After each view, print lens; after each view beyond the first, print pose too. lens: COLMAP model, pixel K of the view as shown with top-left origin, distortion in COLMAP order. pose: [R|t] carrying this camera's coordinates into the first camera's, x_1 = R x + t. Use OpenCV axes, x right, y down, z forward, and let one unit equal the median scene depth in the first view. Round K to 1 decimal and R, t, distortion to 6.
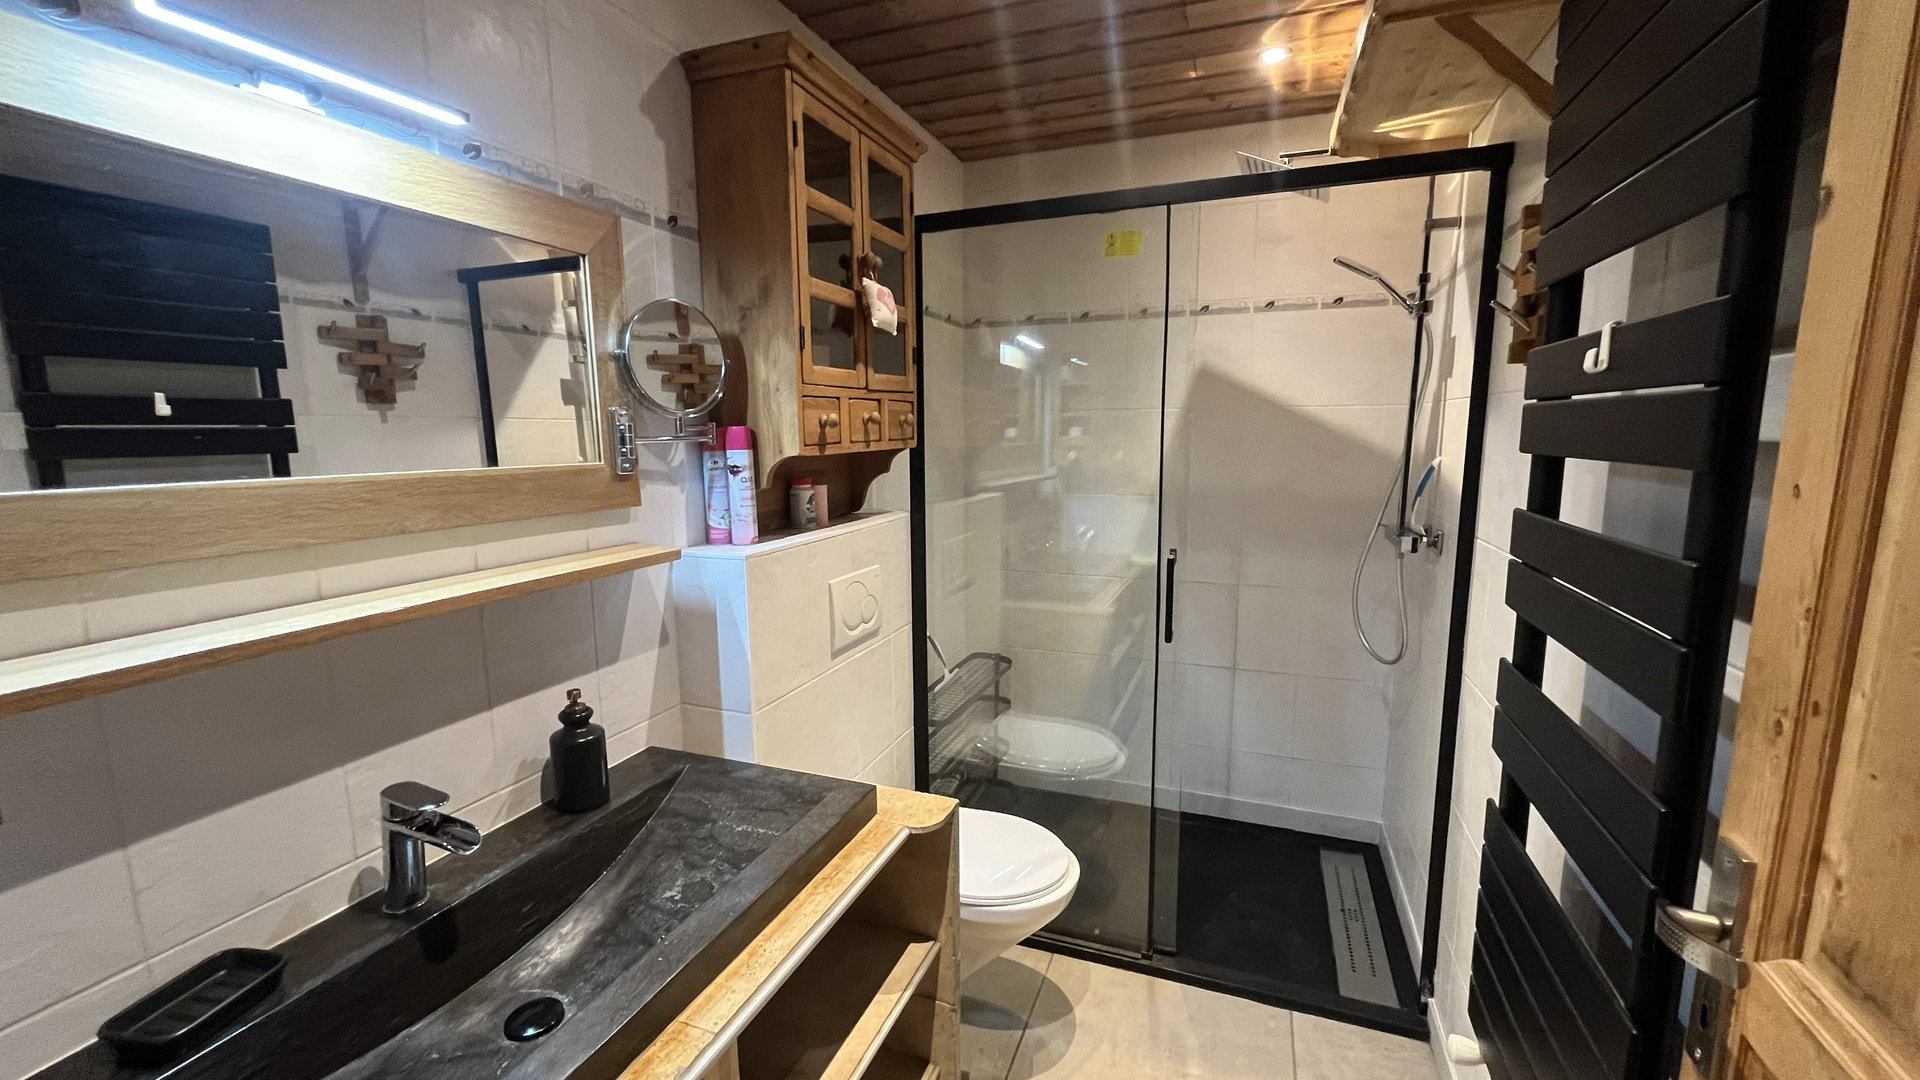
lens RADIAL K [[773.1, 0, 957.1], [0, 773.1, 546.8], [0, 0, 1]] dist [-0.001891, -0.000694]
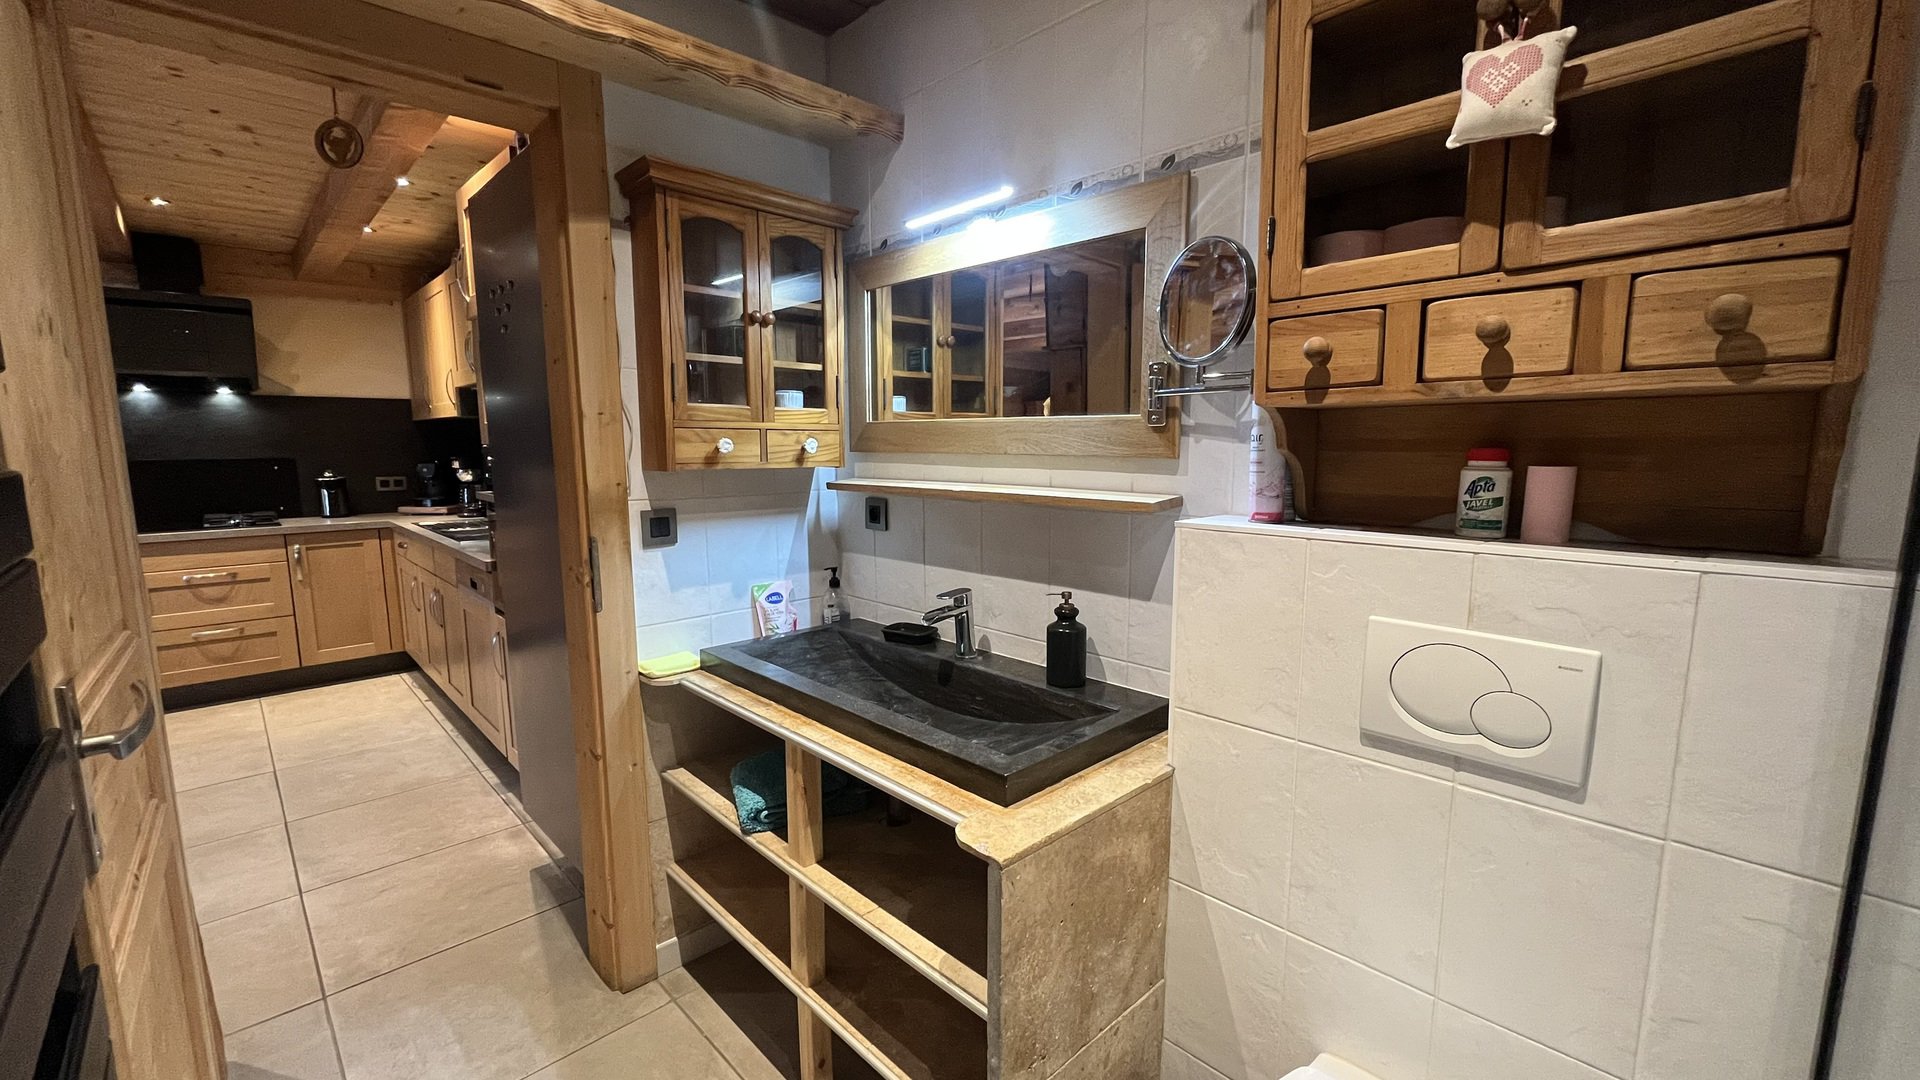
lens RADIAL K [[773.1, 0, 957.1], [0, 773.1, 546.8], [0, 0, 1]] dist [-0.001891, -0.000694]
pose [[-0.425341, 0.131646, -0.895407, 0.554572], [-0.129067, 0.970428, 0.203986, -0.097256], [0.895783, 0.202331, -0.395772, 1.024484]]
